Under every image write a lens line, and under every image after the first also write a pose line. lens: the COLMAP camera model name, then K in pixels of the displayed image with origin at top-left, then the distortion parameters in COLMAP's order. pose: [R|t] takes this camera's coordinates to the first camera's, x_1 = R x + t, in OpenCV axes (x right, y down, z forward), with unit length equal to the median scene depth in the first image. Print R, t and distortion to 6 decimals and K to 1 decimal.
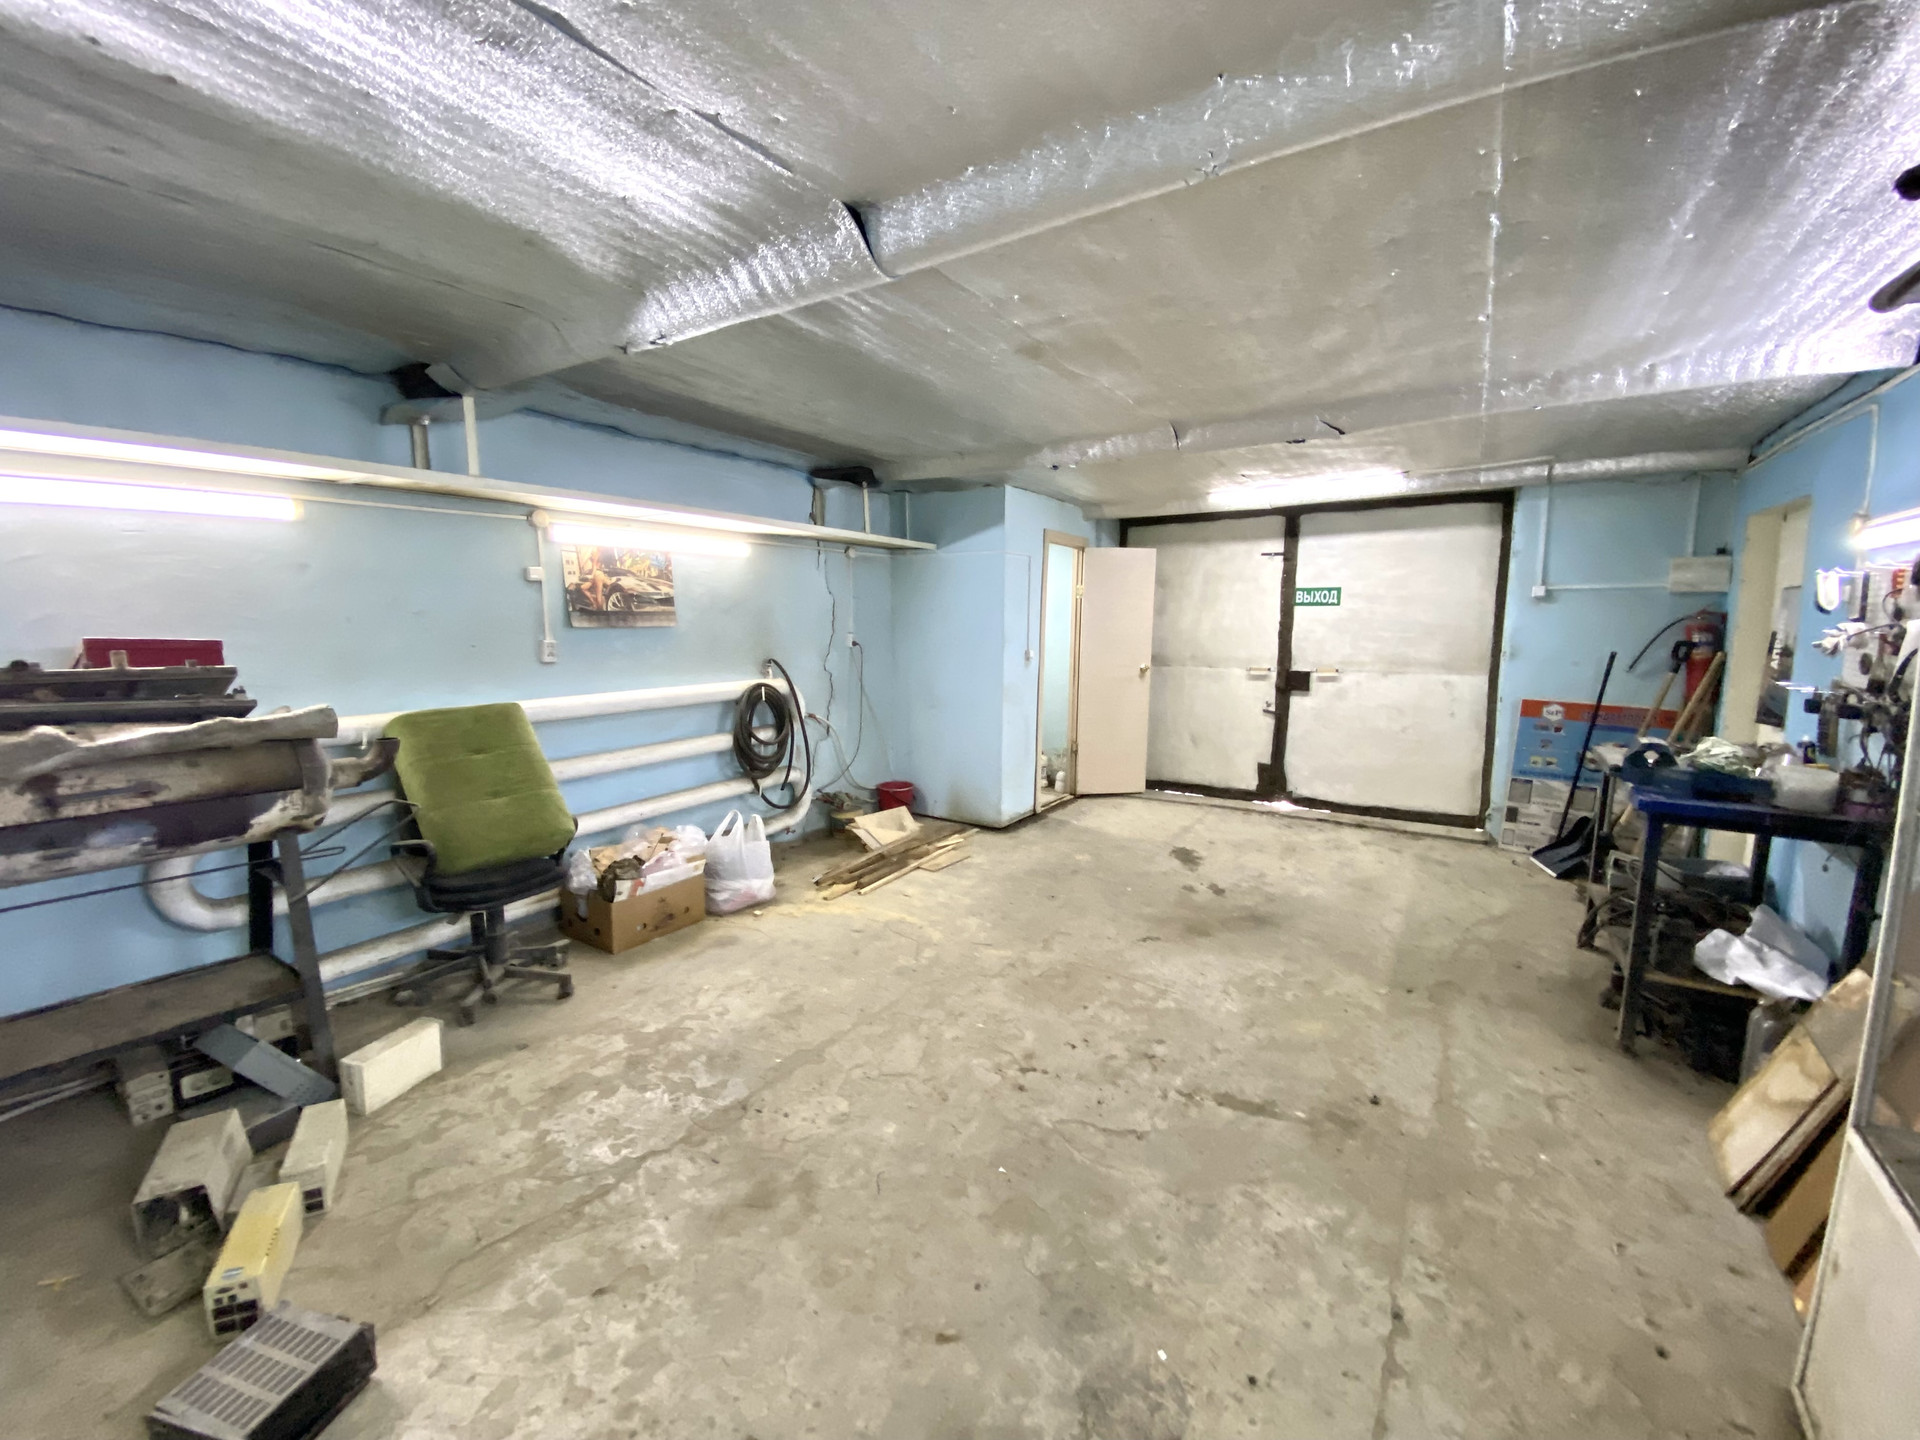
lens RADIAL K [[772.4, 0, 961.2], [0, 772.4, 708.7], [0, 0, 1]] dist [0.056590, -0.040647]
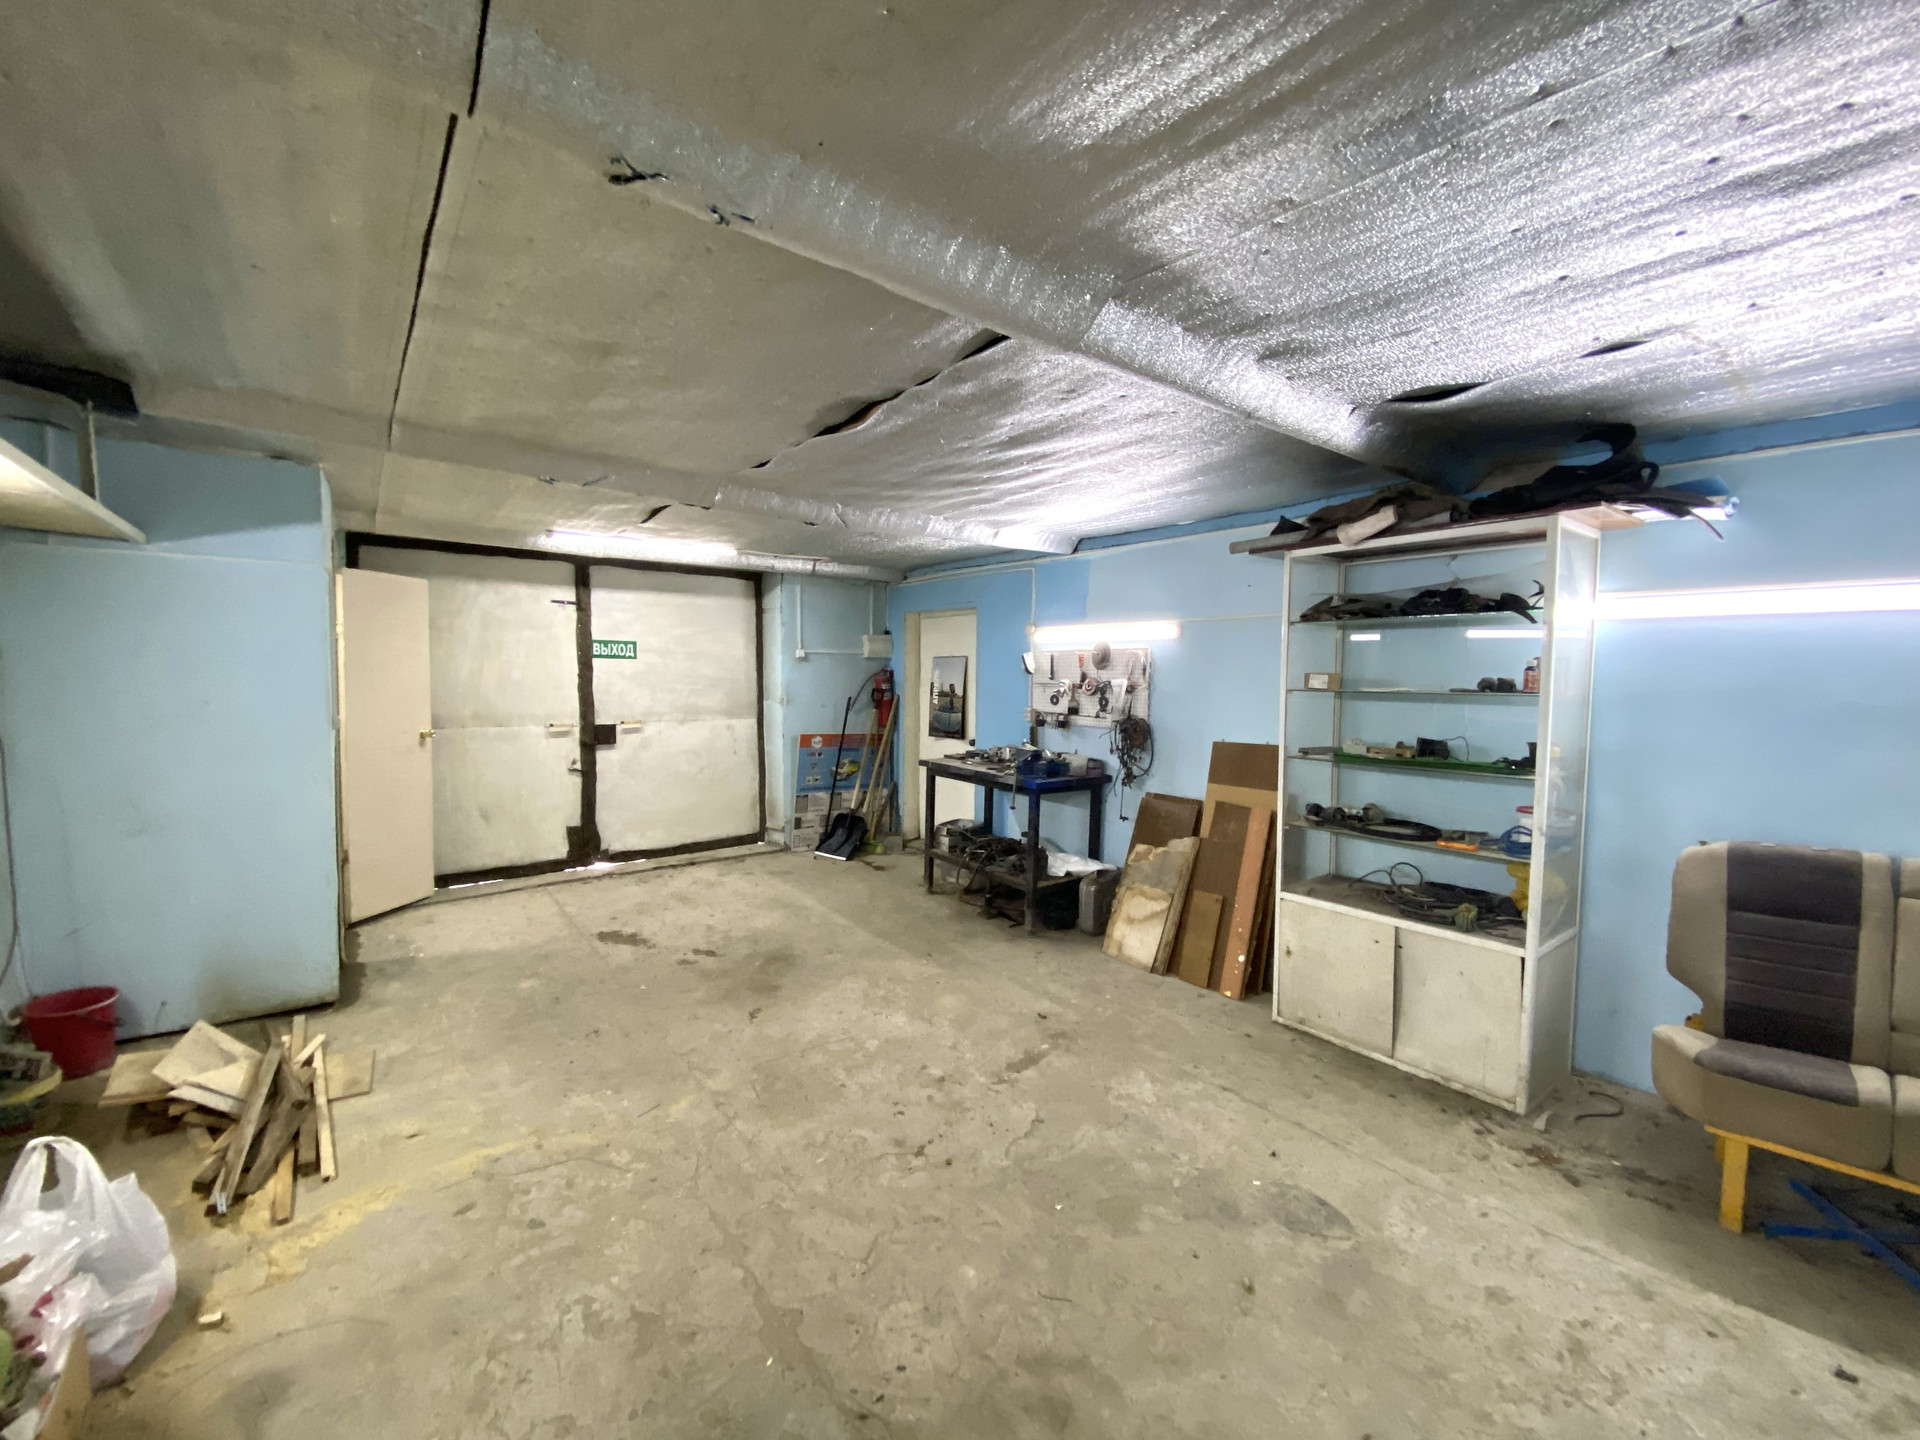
lens RADIAL K [[772.4, 0, 961.2], [0, 772.4, 708.7], [0, 0, 1]] dist [0.056590, -0.040647]
pose [[0.321123, -0.045340, 0.945952, -0.471685], [0.096840, 0.995190, 0.014826, -0.053270], [-0.942073, 0.086845, 0.323969, 0.355269]]
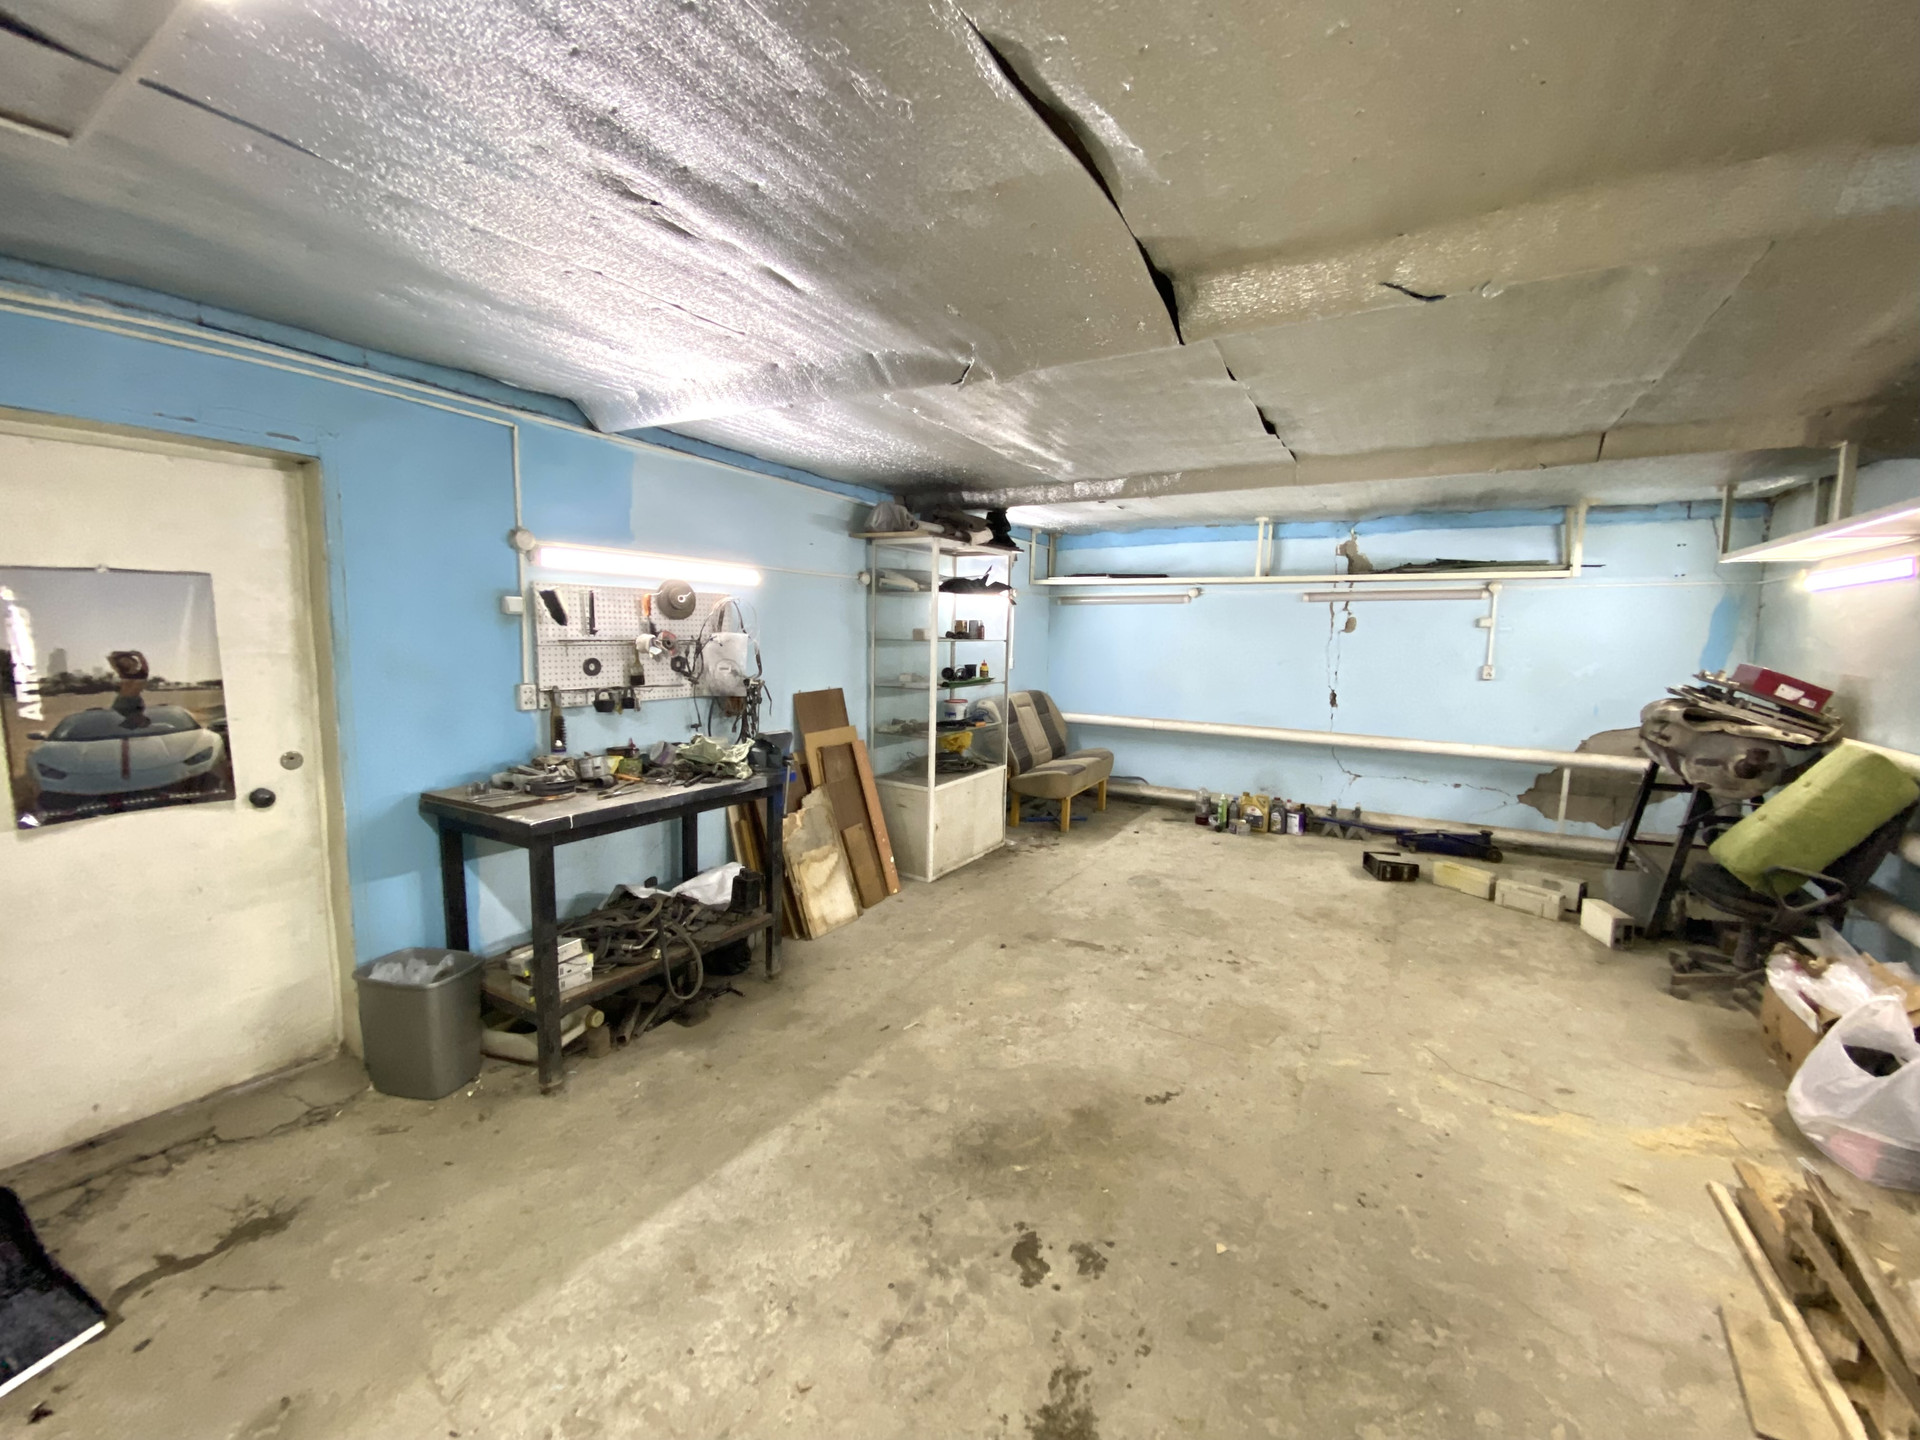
lens RADIAL K [[772.4, 0, 961.2], [0, 772.4, 708.7], [0, 0, 1]] dist [0.056590, -0.040647]
pose [[-0.998741, -0.017096, -0.047169, 0.389541], [-0.026797, 0.976591, 0.213428, -0.165026], [0.042416, 0.214423, -0.975819, 1.356011]]
